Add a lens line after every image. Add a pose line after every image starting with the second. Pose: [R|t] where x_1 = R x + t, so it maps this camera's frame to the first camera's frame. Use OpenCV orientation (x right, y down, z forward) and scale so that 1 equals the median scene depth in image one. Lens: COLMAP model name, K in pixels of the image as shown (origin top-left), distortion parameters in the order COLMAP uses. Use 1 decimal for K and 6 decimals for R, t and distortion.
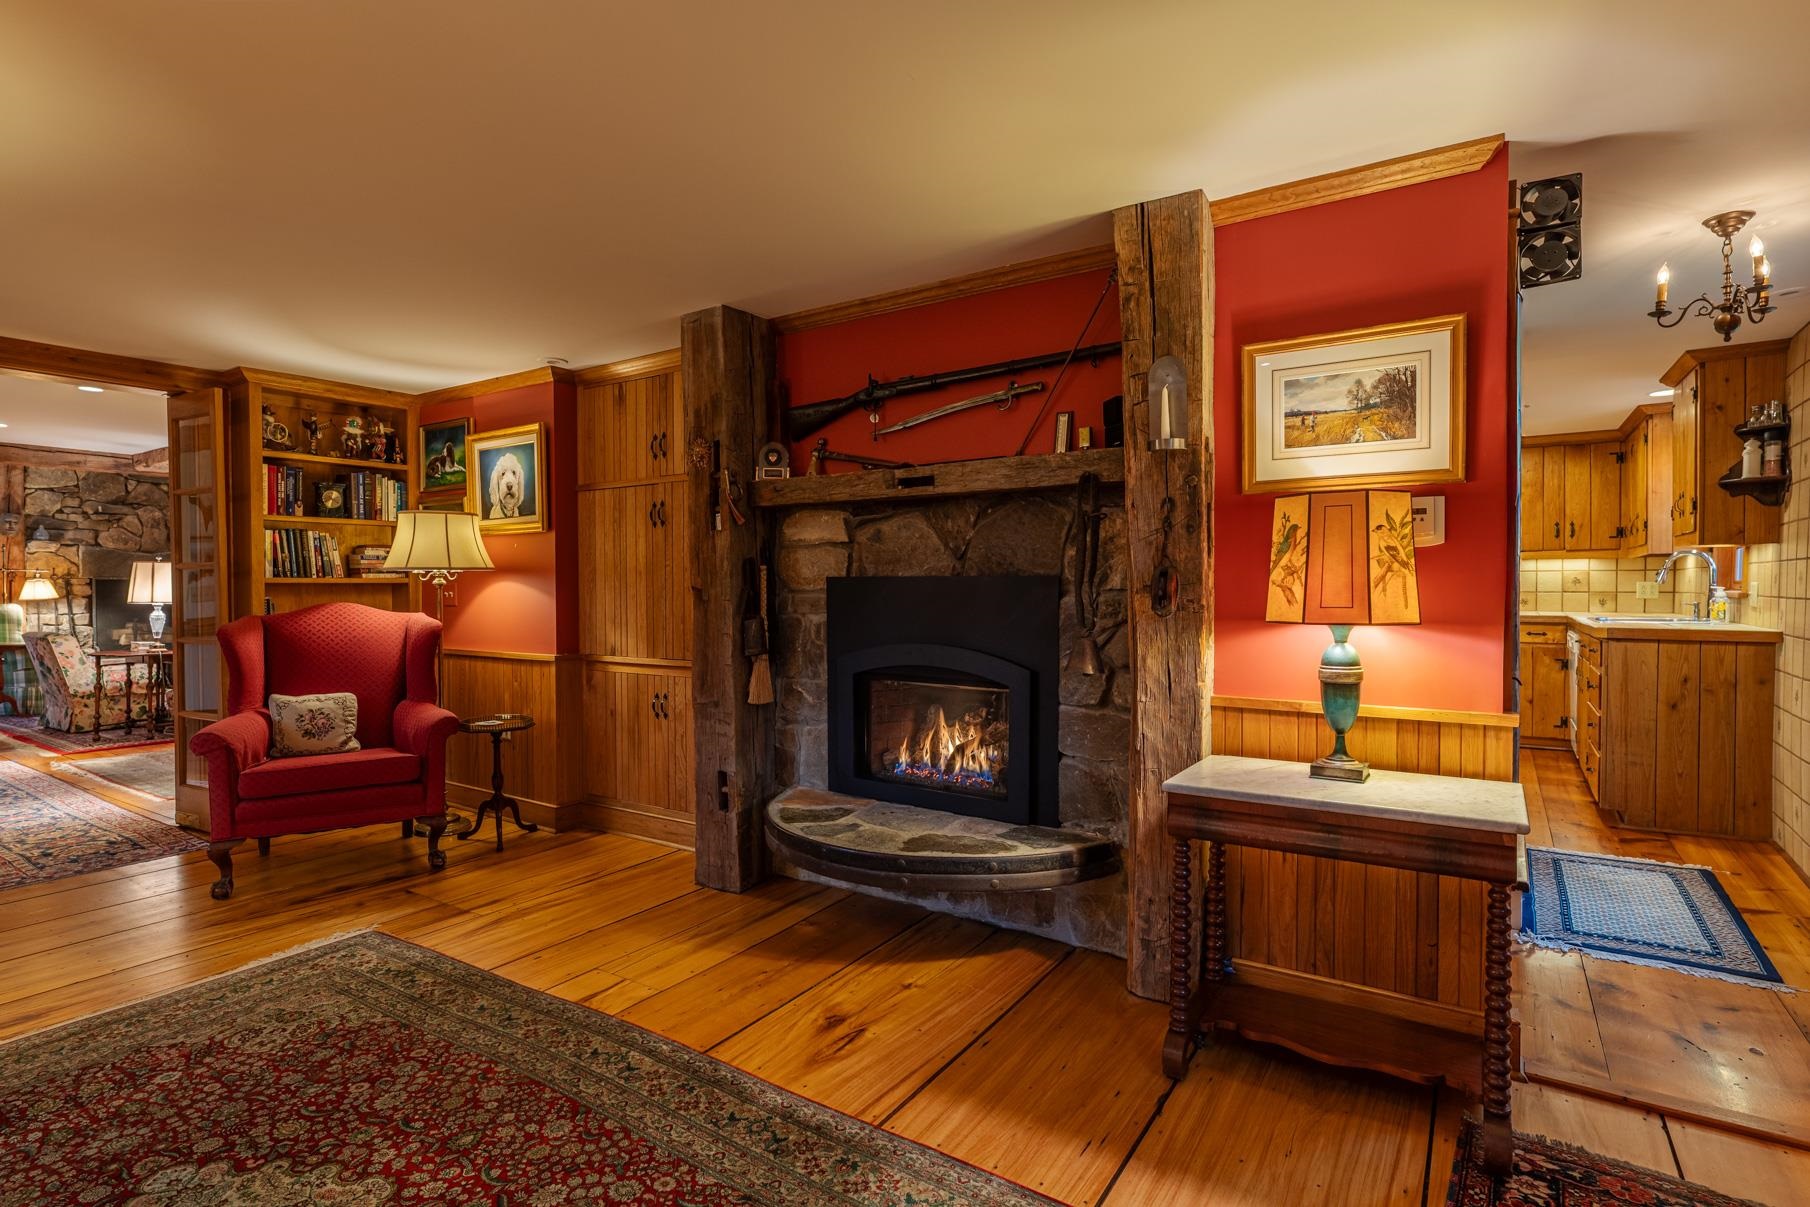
lens RADIAL K [[917.1, 0, 905.0], [0, 917.1, 603.5], [0, 0, 1]] dist [-0.004859, -0.000643]
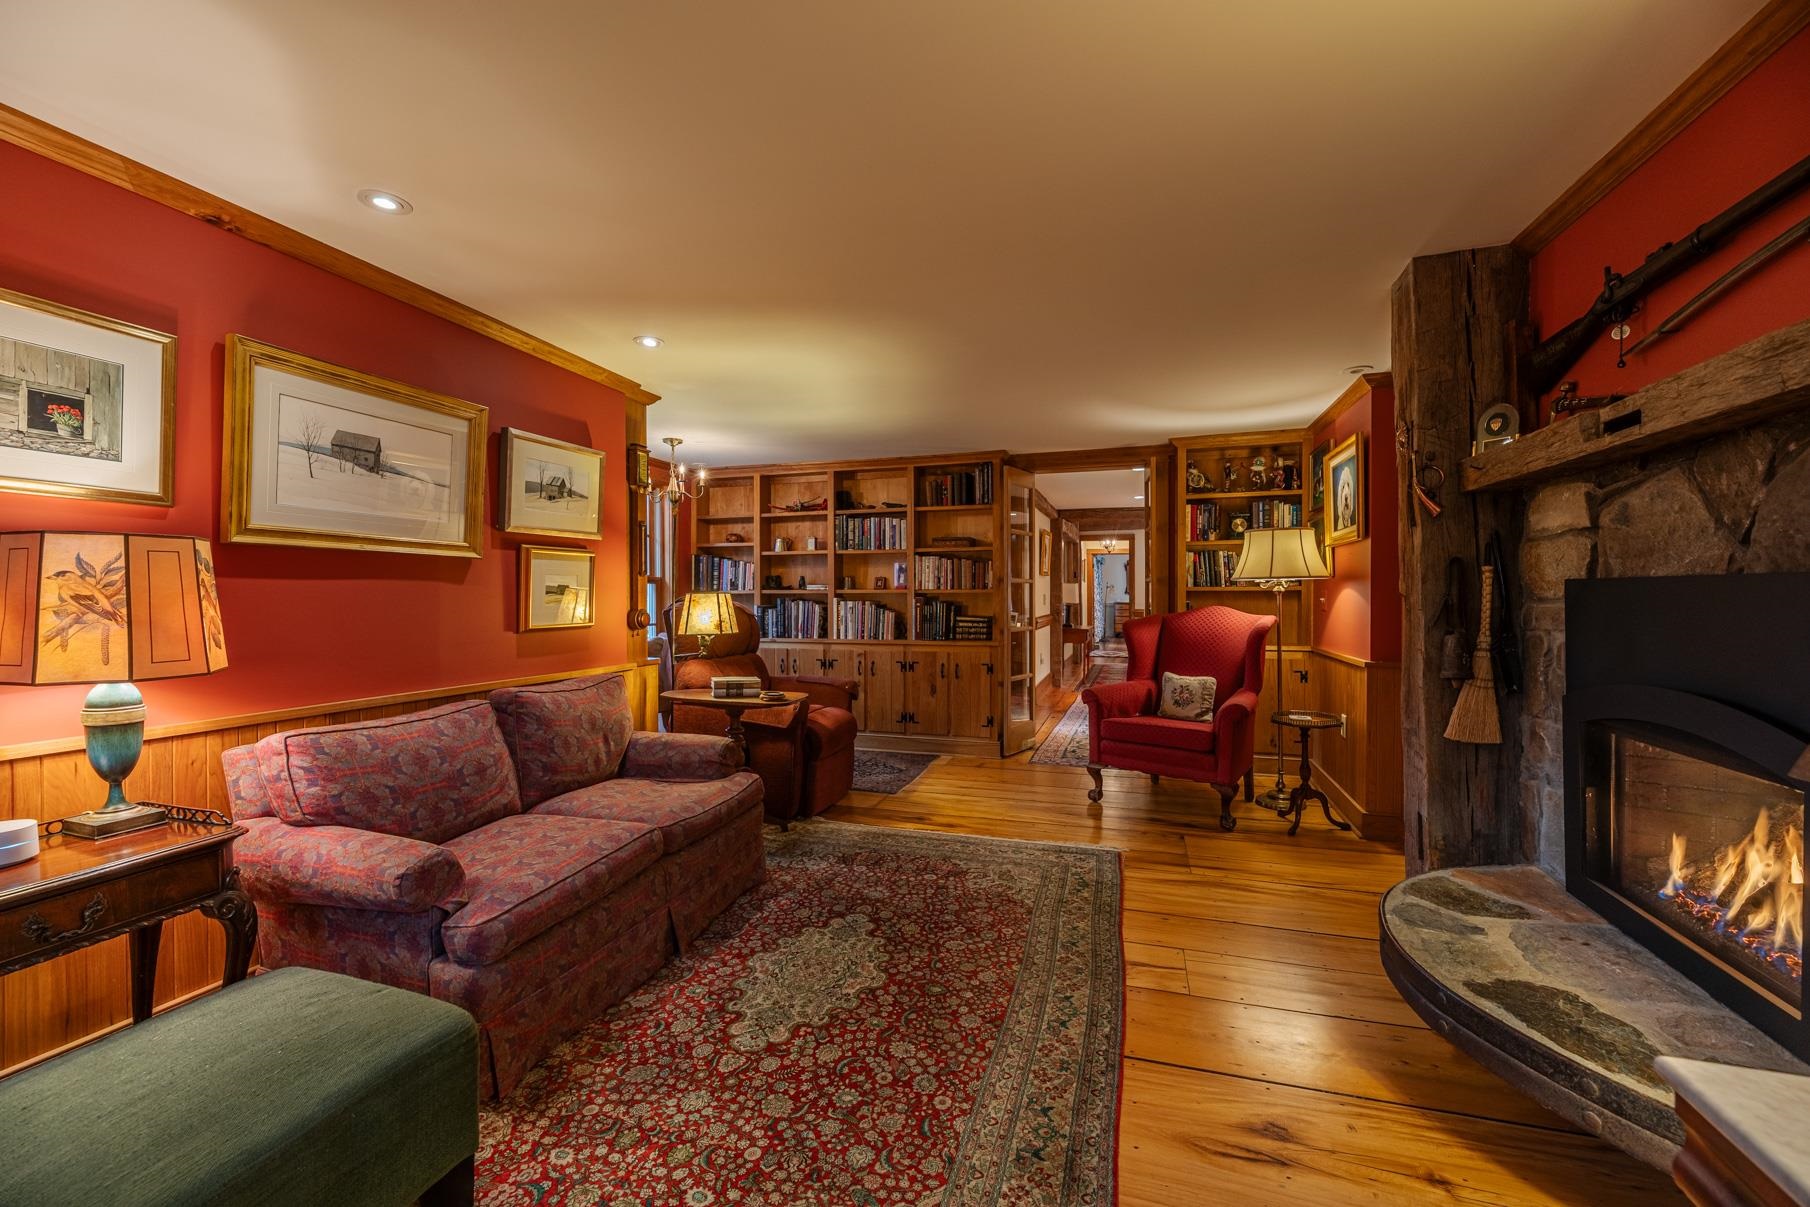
lens RADIAL K [[742.2, 0, 905.0], [0, 742.2, 603.5], [0, 0, 1]] dist [-0.000948, -0.000217]
pose [[0.253024, 0.012313, -0.967382, 0.351804], [-0.017220, 0.999818, 0.008222, -0.006741], [0.967307, 0.014578, 0.253190, 0.387737]]
